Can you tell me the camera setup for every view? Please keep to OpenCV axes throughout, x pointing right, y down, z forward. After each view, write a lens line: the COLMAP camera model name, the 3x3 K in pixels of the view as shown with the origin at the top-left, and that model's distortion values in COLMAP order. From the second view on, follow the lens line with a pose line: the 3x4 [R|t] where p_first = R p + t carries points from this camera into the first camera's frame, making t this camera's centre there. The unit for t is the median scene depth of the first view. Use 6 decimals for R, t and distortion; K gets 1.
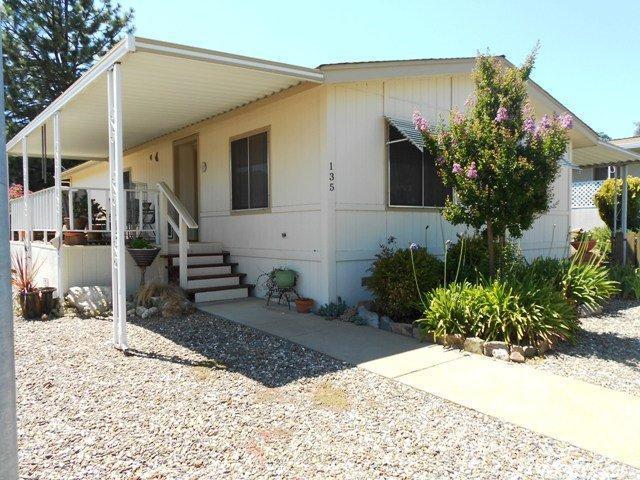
lens RADIAL K [[499.8, 0, 320.9], [0, 499.8, 250.0], [0, 0, 1]] dist [-0.008117, -0.004704]
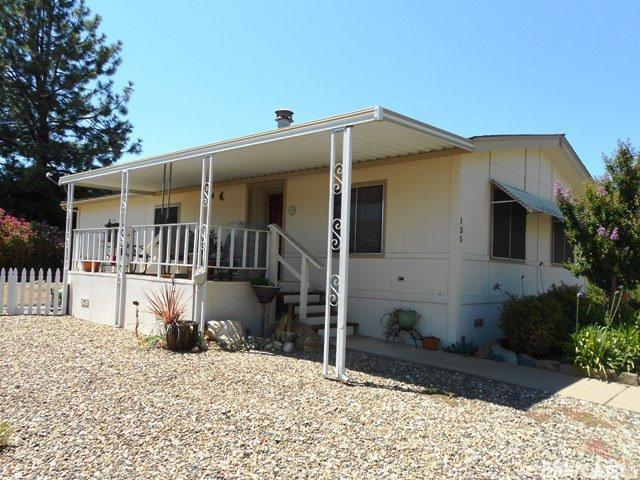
lens RADIAL K [[499.8, 0, 320.9], [0, 499.8, 250.0], [0, 0, 1]] dist [-0.008117, -0.004704]
pose [[0.987370, 0.049265, 0.150577, -0.429153], [-0.037201, 0.995945, -0.081910, 0.004039], [-0.154002, 0.075274, 0.985199, -0.068804]]
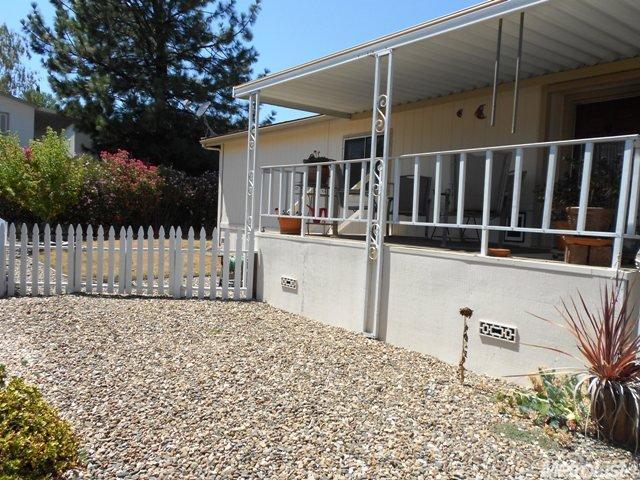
lens RADIAL K [[499.8, 0, 320.9], [0, 499.8, 250.0], [0, 0, 1]] dist [-0.008117, -0.004704]
pose [[0.998371, 0.055508, -0.013201, -0.798994], [-0.055157, 0.998150, 0.025585, -0.023676], [0.014596, -0.024815, 0.999585, 0.551290]]
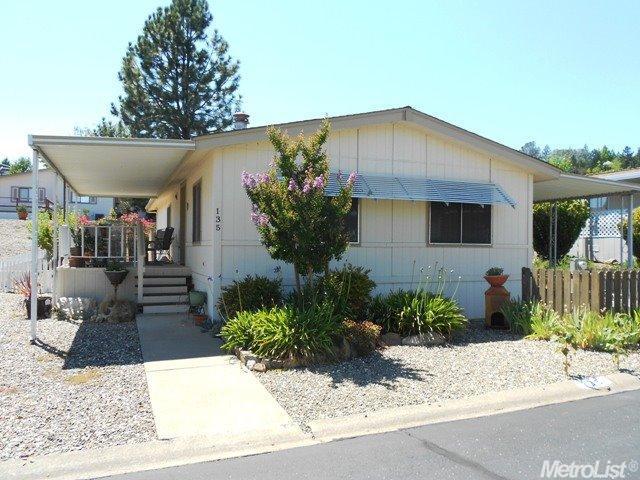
lens RADIAL K [[501.6, 0, 330.0], [0, 501.6, 241.5], [0, 0, 1]] dist [-0.048592, -0.001429]
pose [[0.960894, 0.010930, -0.276700, 0.595410], [-0.026222, 0.998322, -0.051624, -0.029632], [0.275671, 0.056861, 0.959569, -0.126150]]
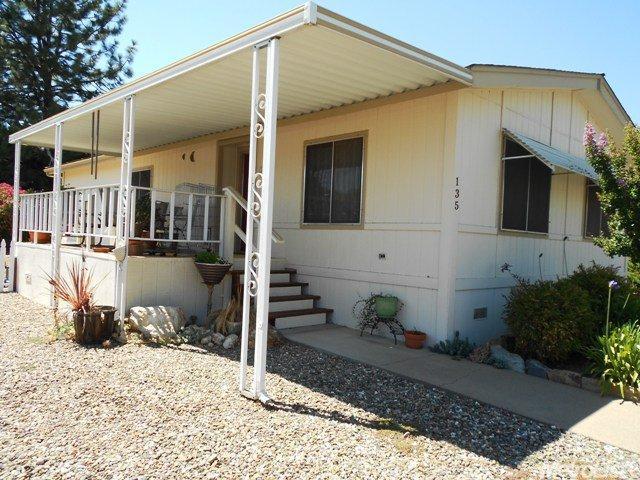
lens RADIAL K [[499.8, 0, 320.9], [0, 499.8, 250.0], [0, 0, 1]] dist [-0.008117, -0.004704]
pose [[0.994965, 0.049576, 0.087106, -0.263578], [-0.047794, 0.998606, -0.022420, -0.015876], [-0.088096, 0.018144, 0.995947, 0.142475]]
